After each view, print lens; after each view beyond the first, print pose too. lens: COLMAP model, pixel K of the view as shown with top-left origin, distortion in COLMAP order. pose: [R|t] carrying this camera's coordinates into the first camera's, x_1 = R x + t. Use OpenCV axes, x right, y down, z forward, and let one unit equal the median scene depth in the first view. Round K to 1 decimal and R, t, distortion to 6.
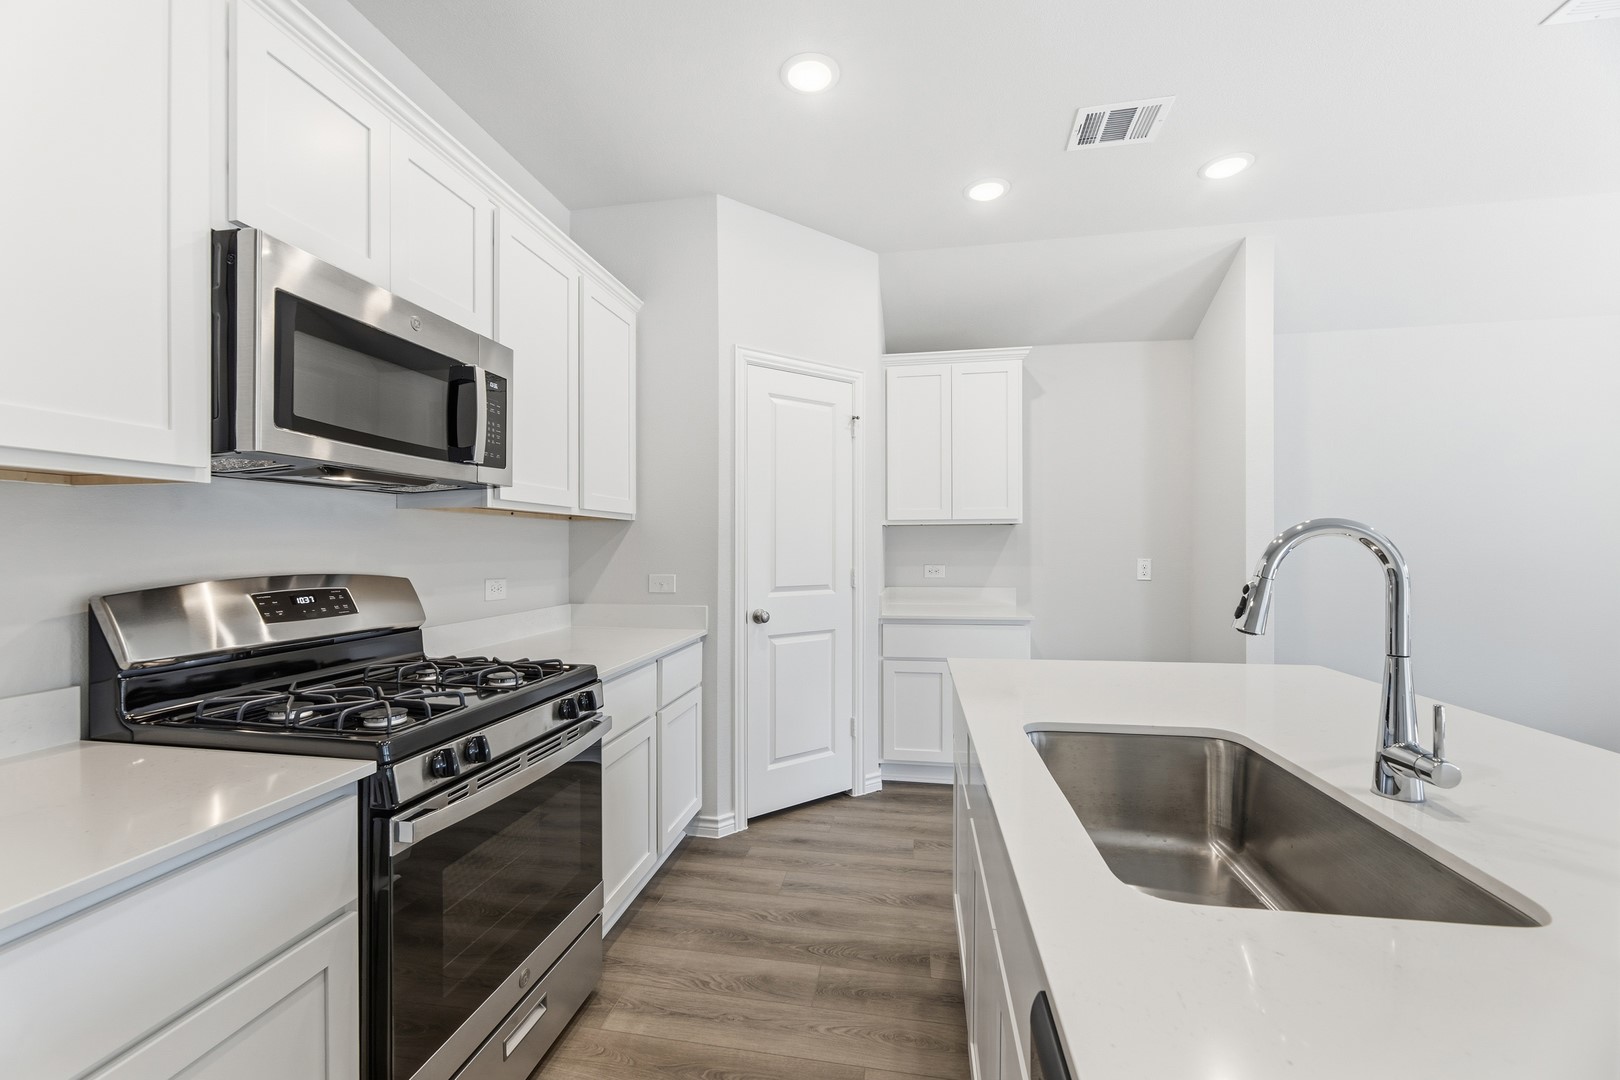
lens RADIAL K [[663.7, 0, 802.8], [0, 663.7, 544.3], [0, 0, 1]] dist [-0.000418, -0.000217]
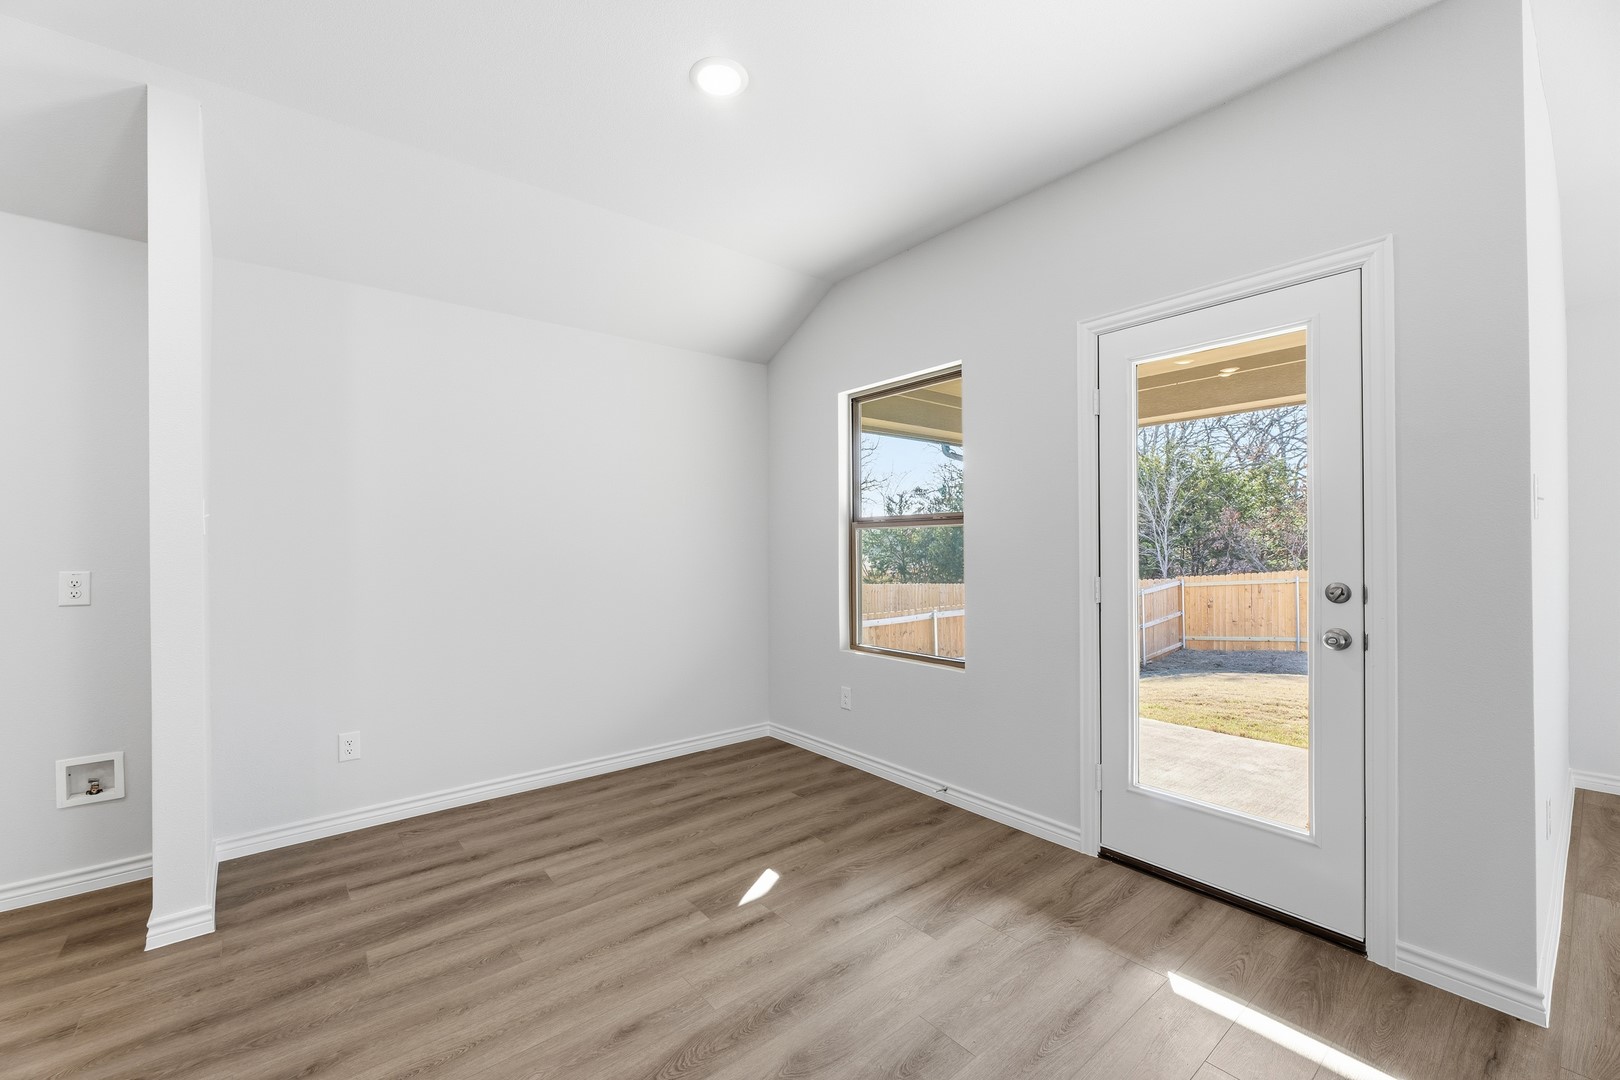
lens RADIAL K [[653.7, 0, 799.8], [0, 653.7, 542.6], [0, 0, 1]] dist [-0.002565, -0.000501]
pose [[0.648194, 0.000813, 0.761475, 0.984680], [0.002104, 0.999994, -0.002858, -0.003143], [-0.761473, 0.003455, 0.648188, 0.159793]]
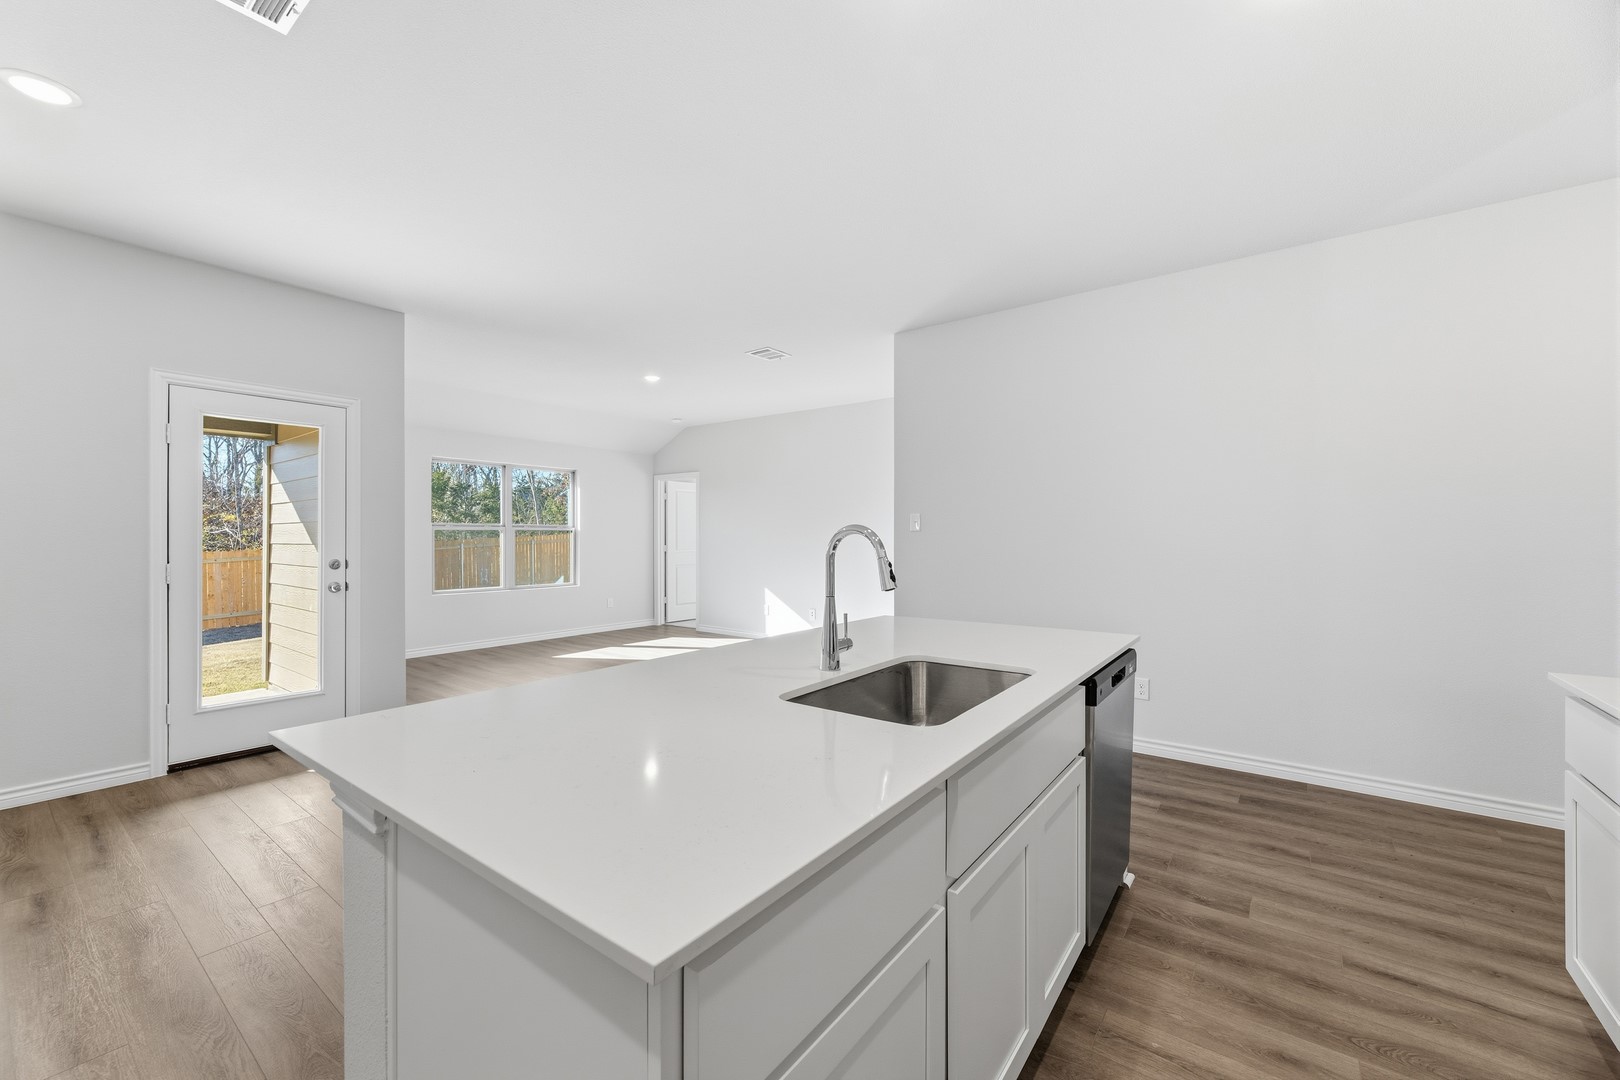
lens RADIAL K [[644.7, 0, 794.5], [0, 644.7, 540.0], [0, 0, 1]] dist [-0.001067, -0.000086]
pose [[-0.888816, 0.001886, 0.458260, 0.052491], [0.002363, 0.999997, 0.000468, 0.000064], [-0.458258, 0.001499, -0.888818, 1.356255]]
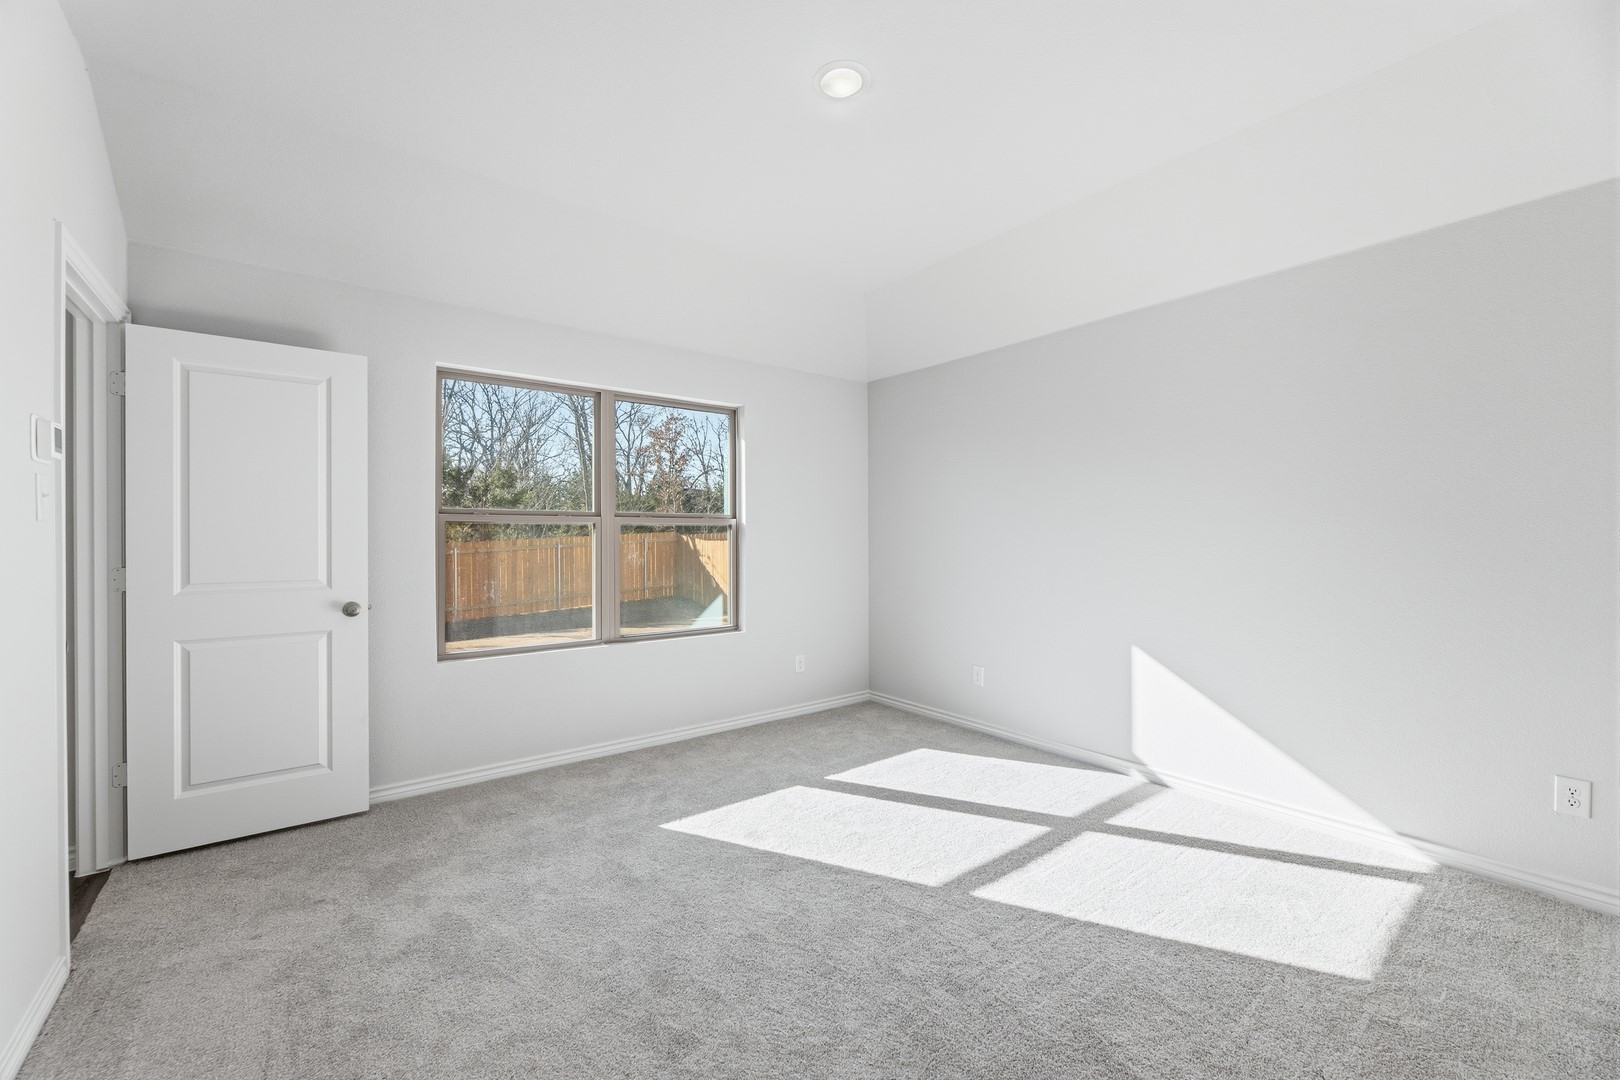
lens RADIAL K [[644.8, 0, 810.0], [0, 644.8, 540.0], [0, 0, 1]] dist [-0.000468, -0.000082]
pose [[-0.742863, 0.011640, 0.669342, 1.646199], [0.001718, 0.999879, -0.015482, 0.019493], [-0.669441, -0.010351, -0.742793, -0.323217]]
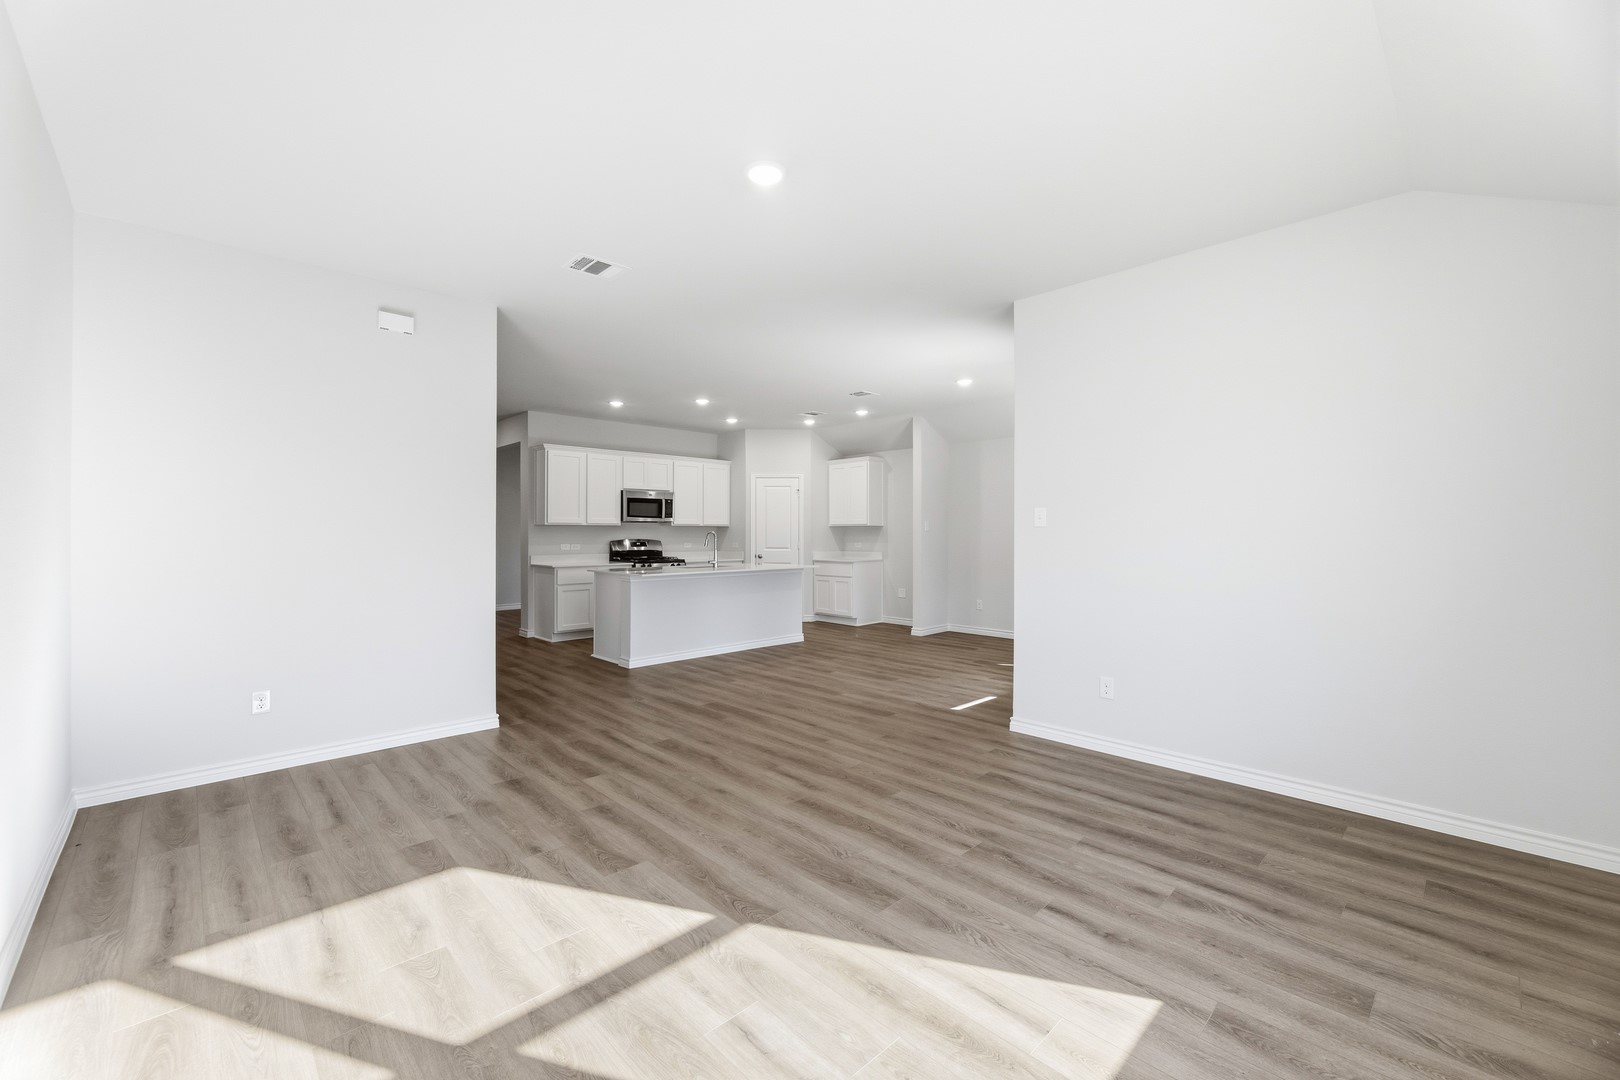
lens RADIAL K [[644.7, 0, 794.5], [0, 644.7, 540.0], [0, 0, 1]] dist [-0.001067, -0.000086]
pose [[0.806158, 0.010955, -0.591598, 2.991742], [-0.003145, 0.999894, 0.014230, -0.022106], [0.591692, -0.009611, 0.806107, -2.213247]]
